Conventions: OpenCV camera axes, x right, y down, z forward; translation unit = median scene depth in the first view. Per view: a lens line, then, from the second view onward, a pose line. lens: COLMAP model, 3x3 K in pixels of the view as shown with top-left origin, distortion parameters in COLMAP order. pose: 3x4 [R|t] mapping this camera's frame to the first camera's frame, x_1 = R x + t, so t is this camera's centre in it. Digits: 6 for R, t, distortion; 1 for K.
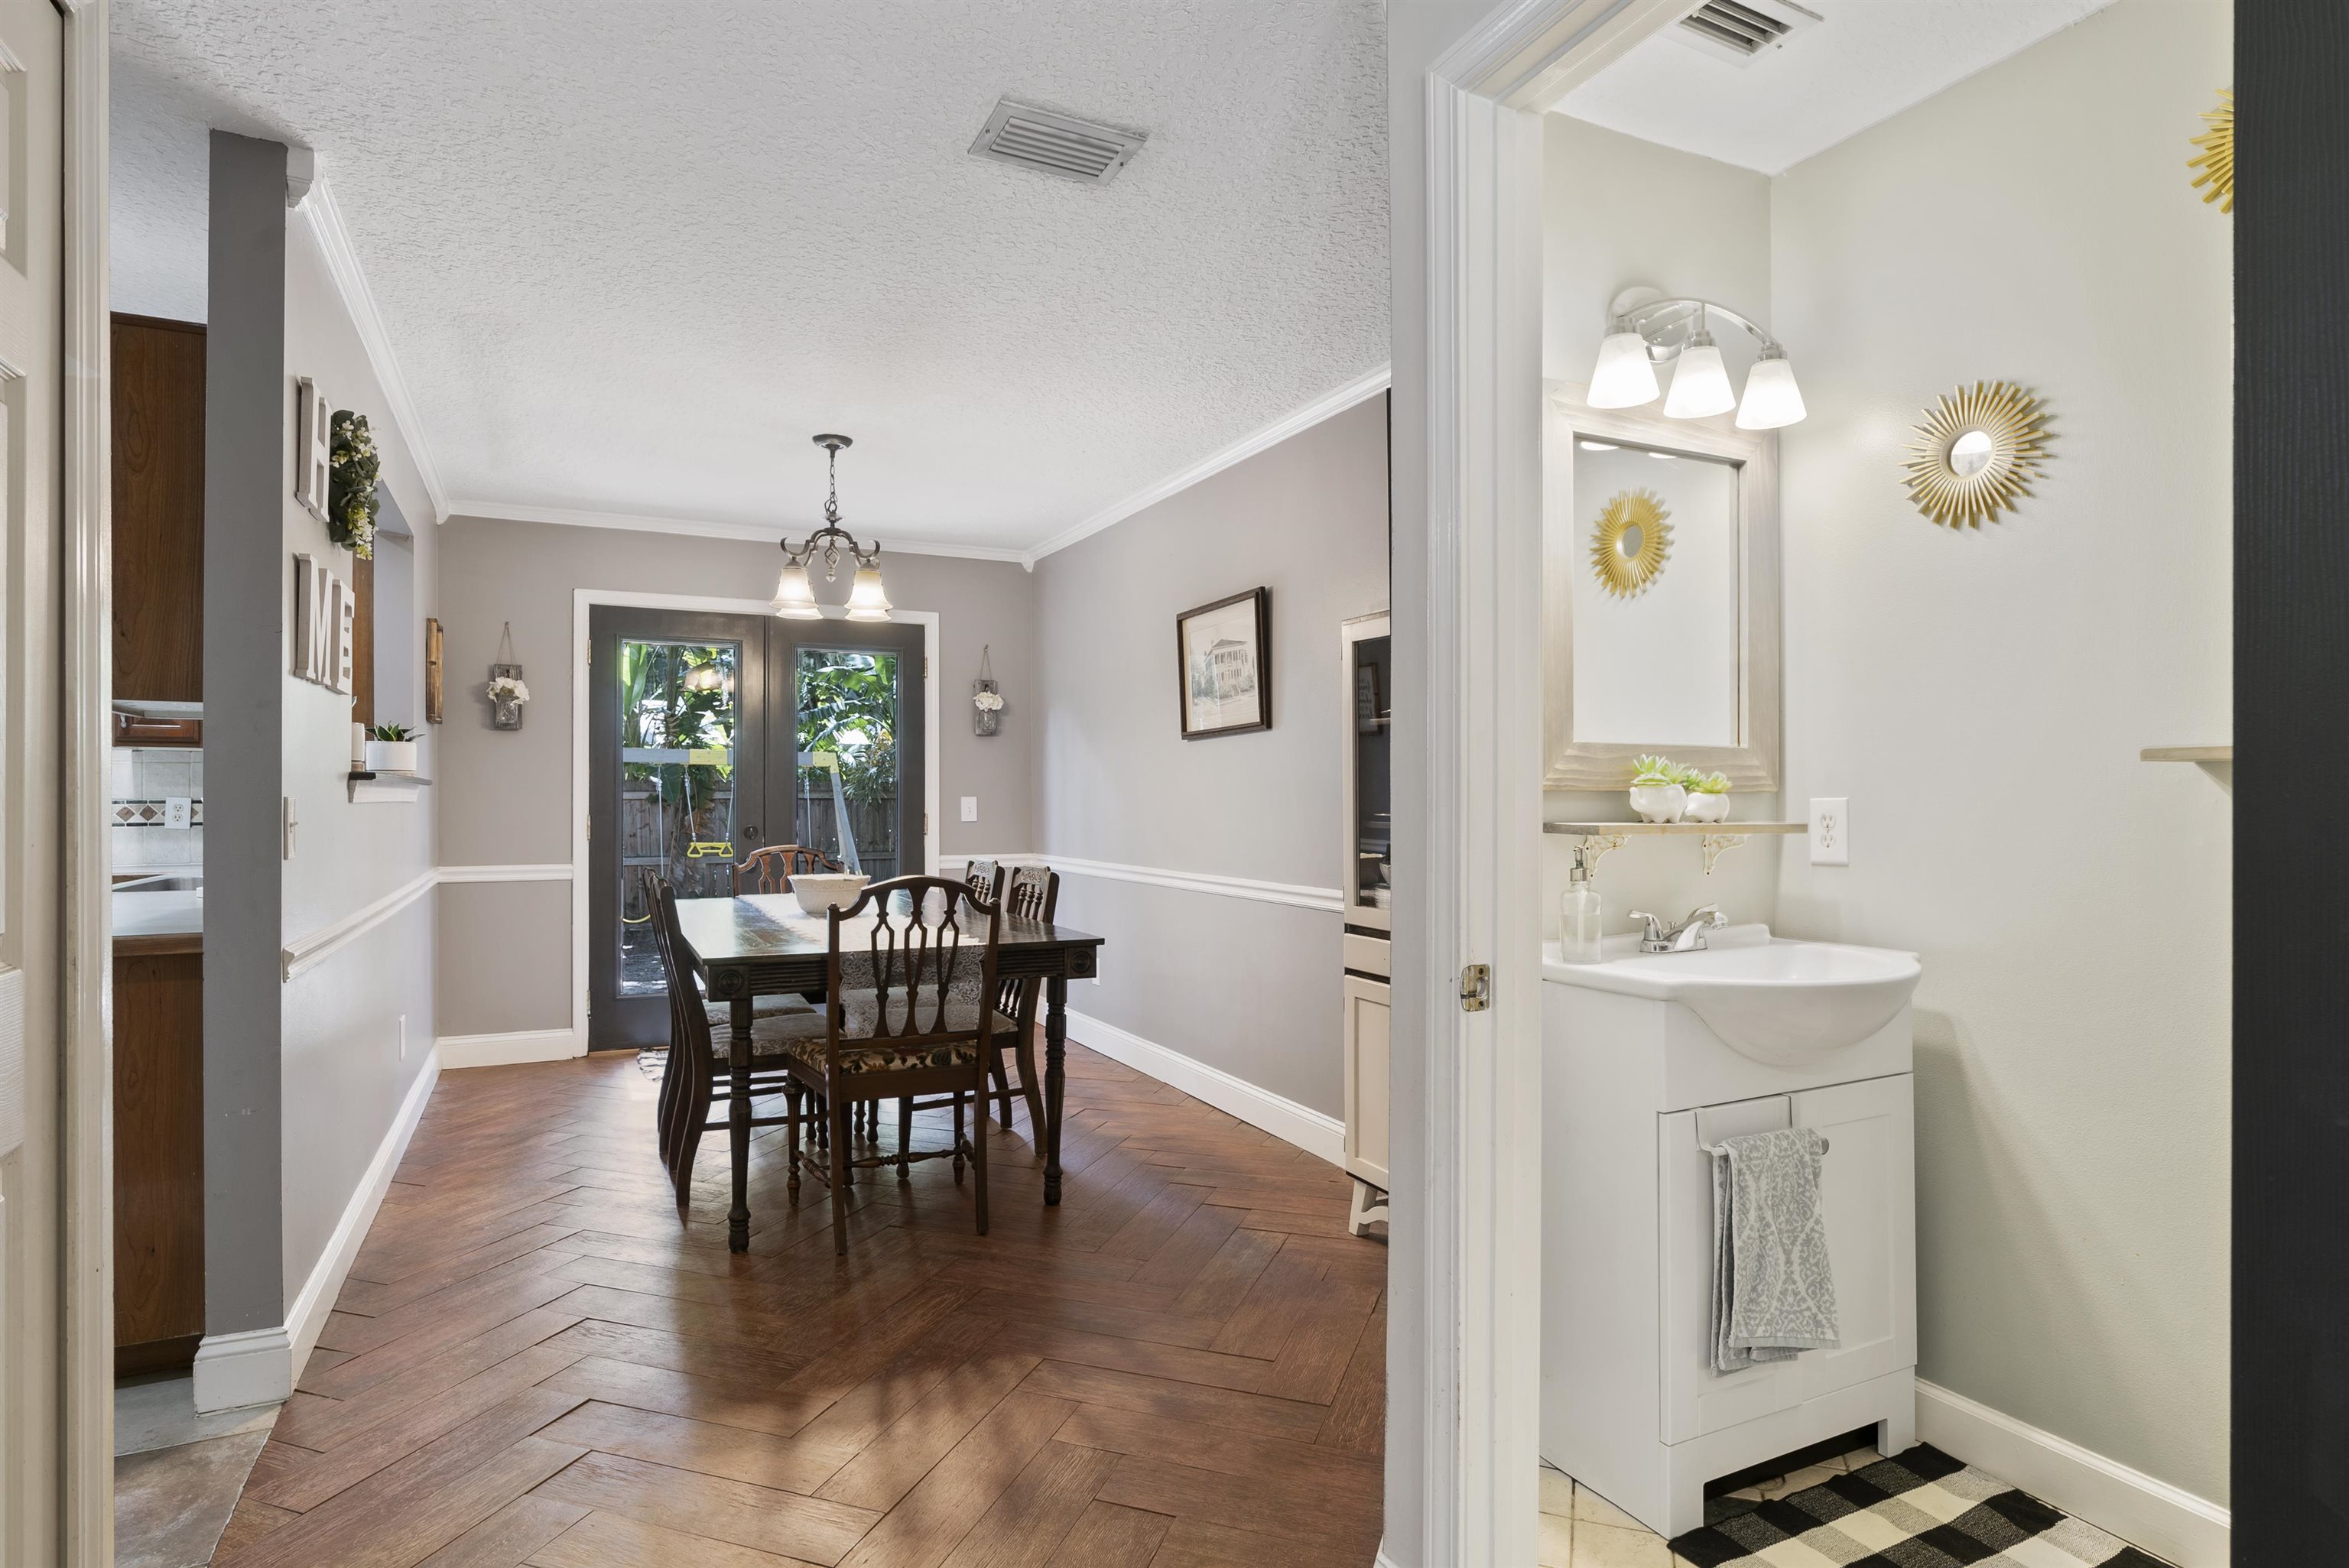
lens RADIAL K [[1176.7, 0, 1163.0], [0, 1176.7, 801.4], [0, 0, 1]] dist [-0.005444, 0.003374]
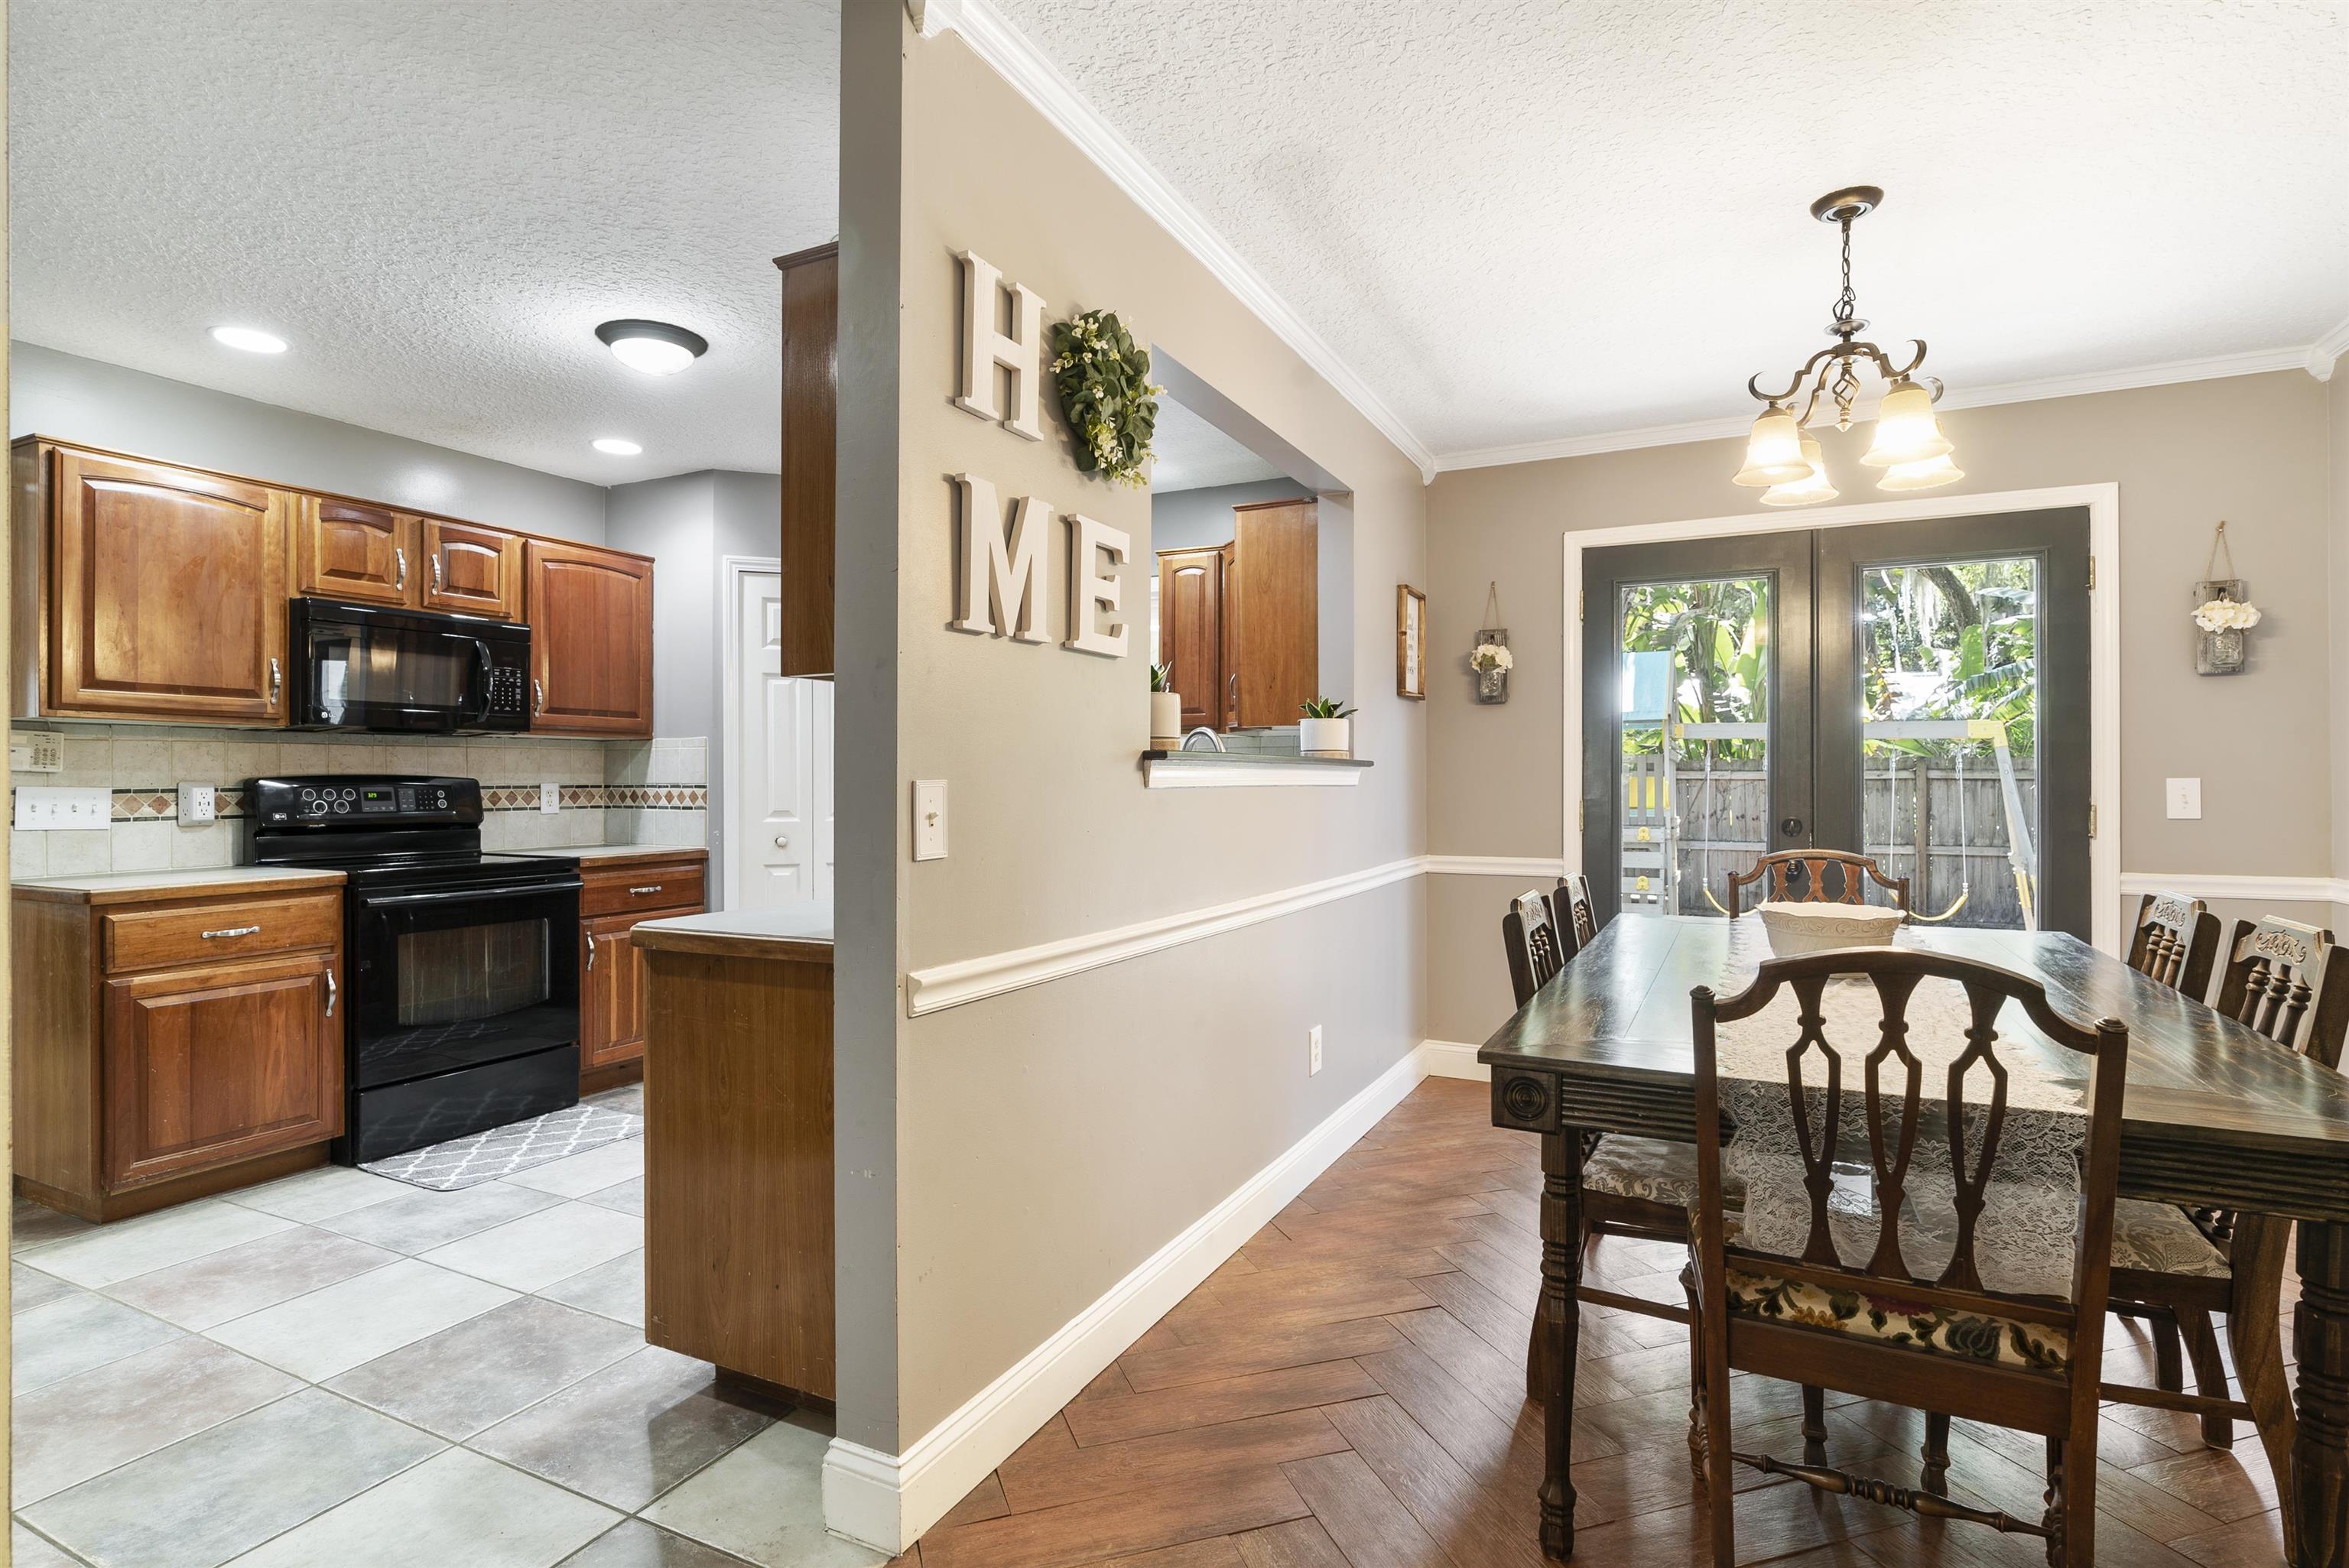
lens RADIAL K [[1176.7, 0, 1164.9], [0, 1176.7, 777.7], [0, 0, 1]] dist [-0.005444, 0.003374]
pose [[0.610322, -0.002490, -0.792150, -0.010948], [-0.001228, 0.999991, -0.004089, -0.001395], [0.792153, 0.003469, 0.610313, 0.345292]]
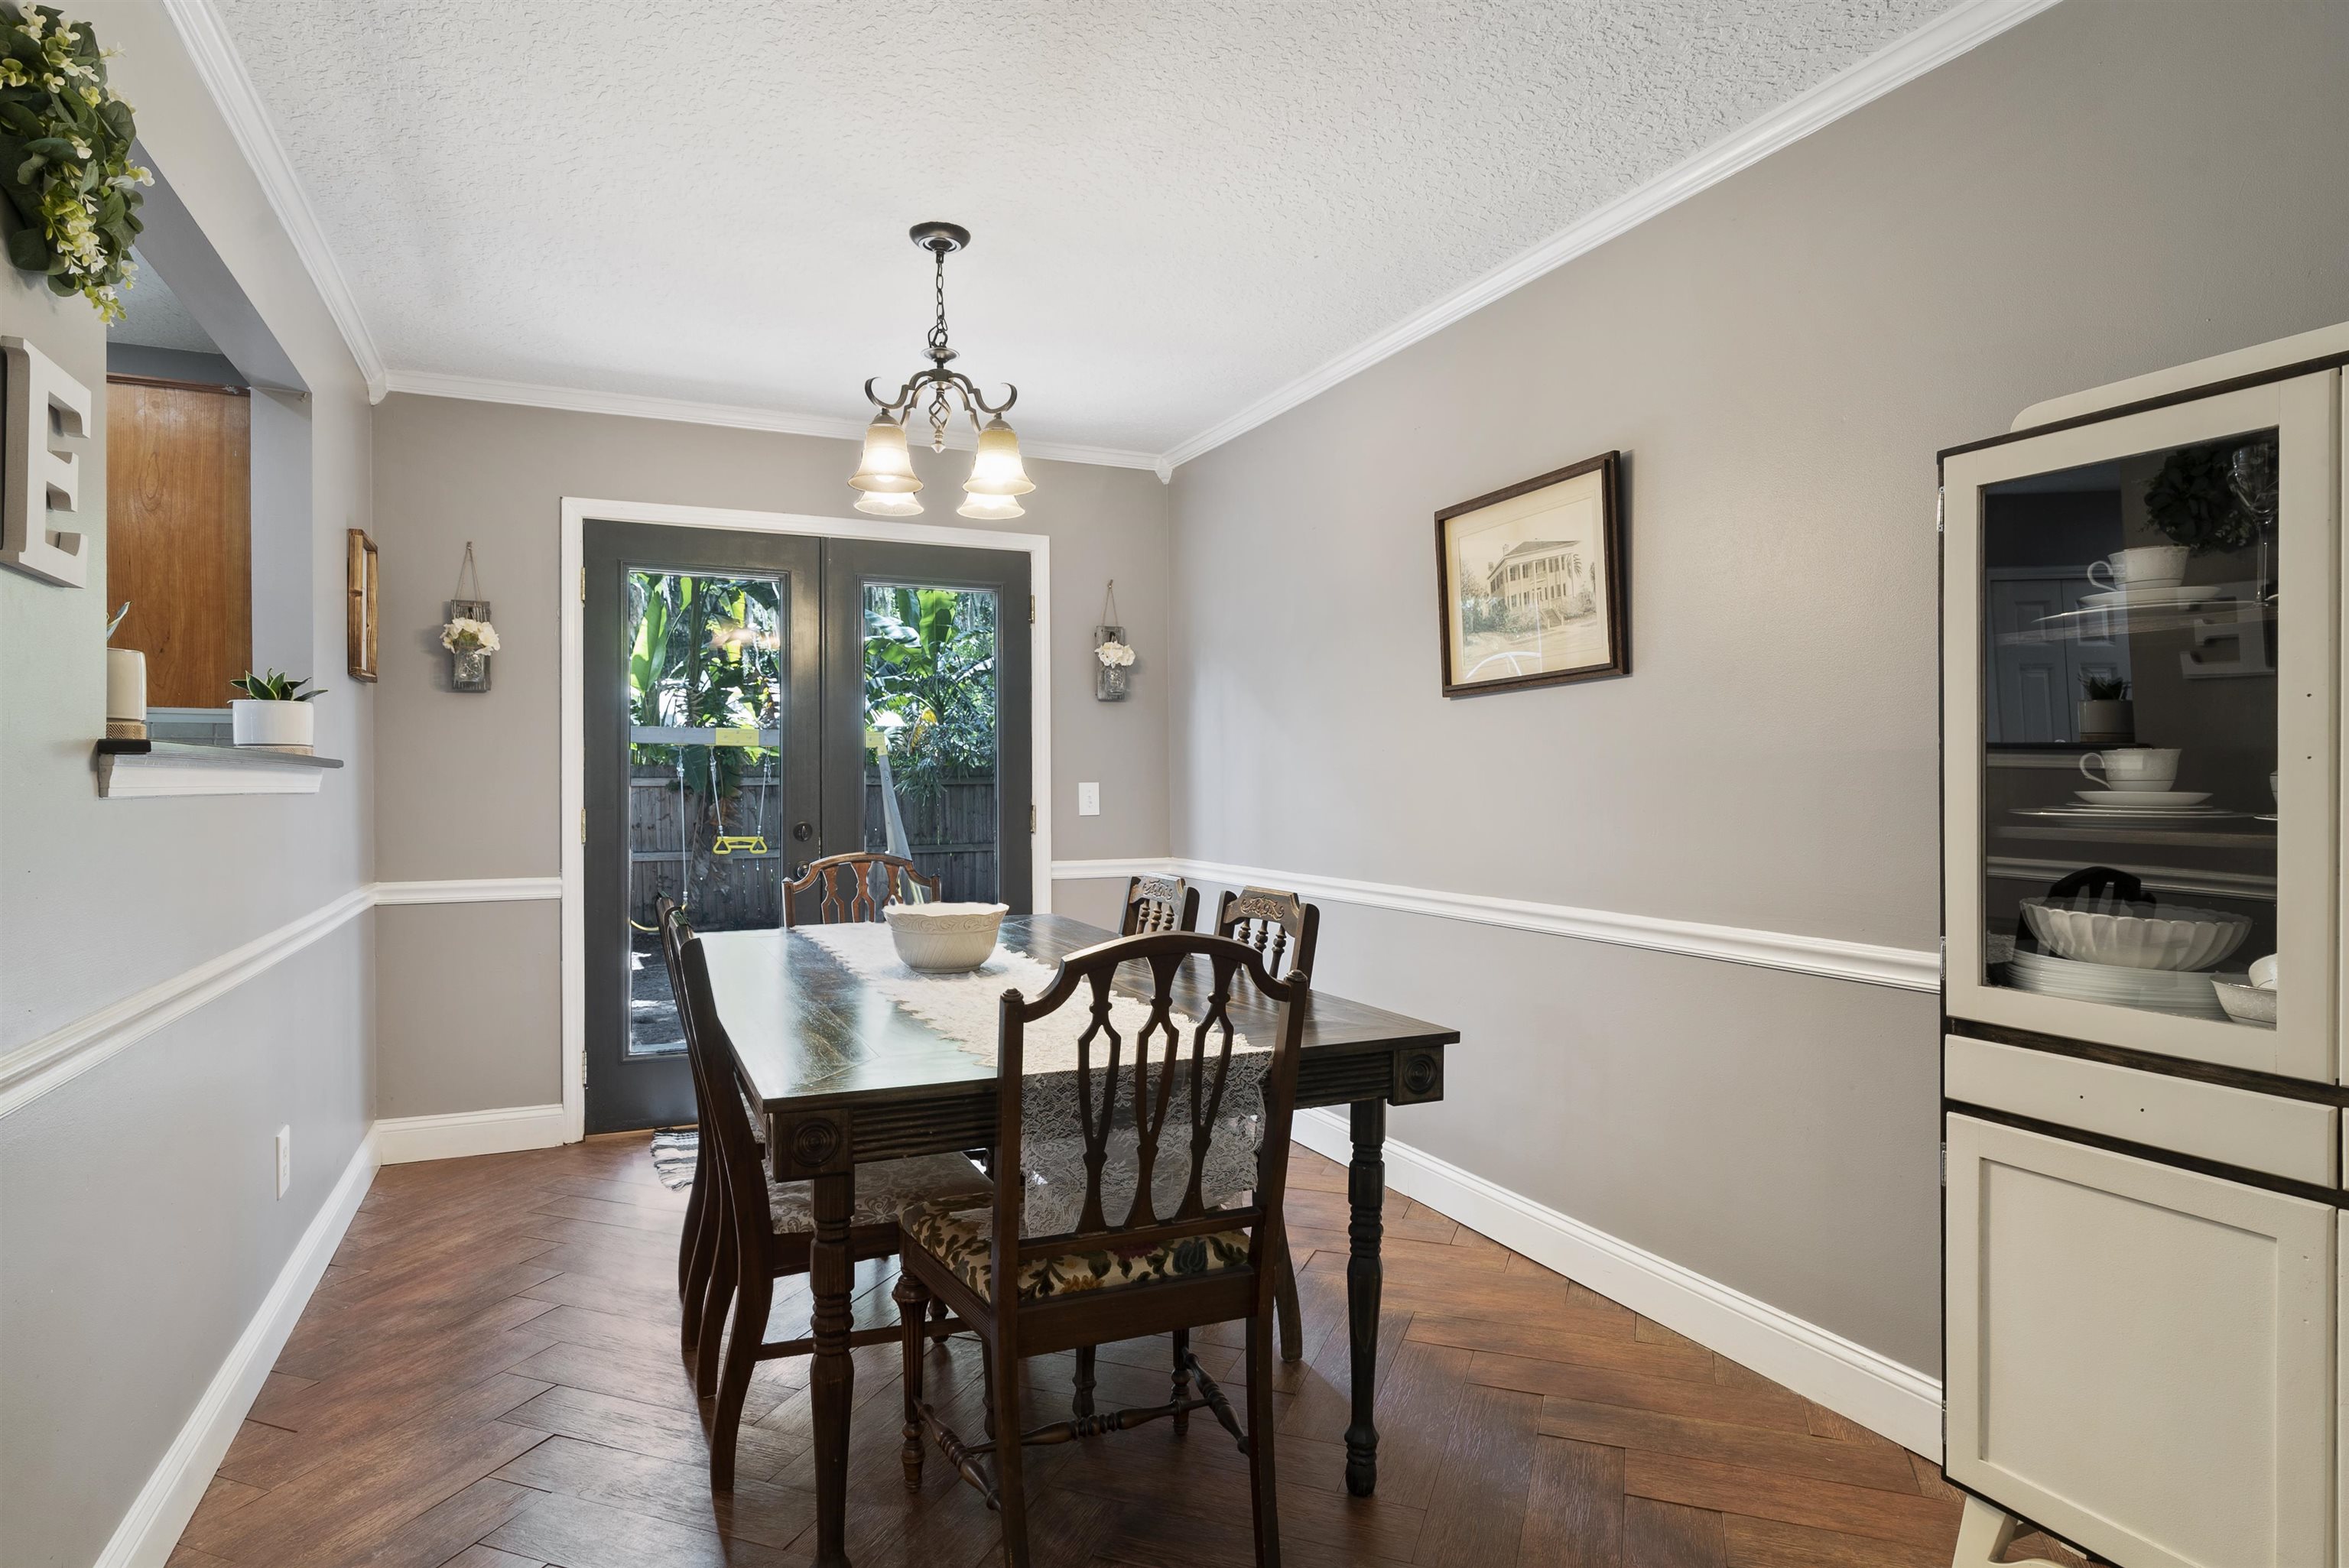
lens RADIAL K [[1265.9, 0, 1183.4], [0, 1265.9, 792.1], [0, 0, 1]] dist [-0.001051, 0.000156]
pose [[0.999639, -0.003132, -0.026674, -0.130949], [0.003238, 0.999987, 0.003923, -0.001269], [0.026661, -0.004008, 0.999636, 0.307325]]
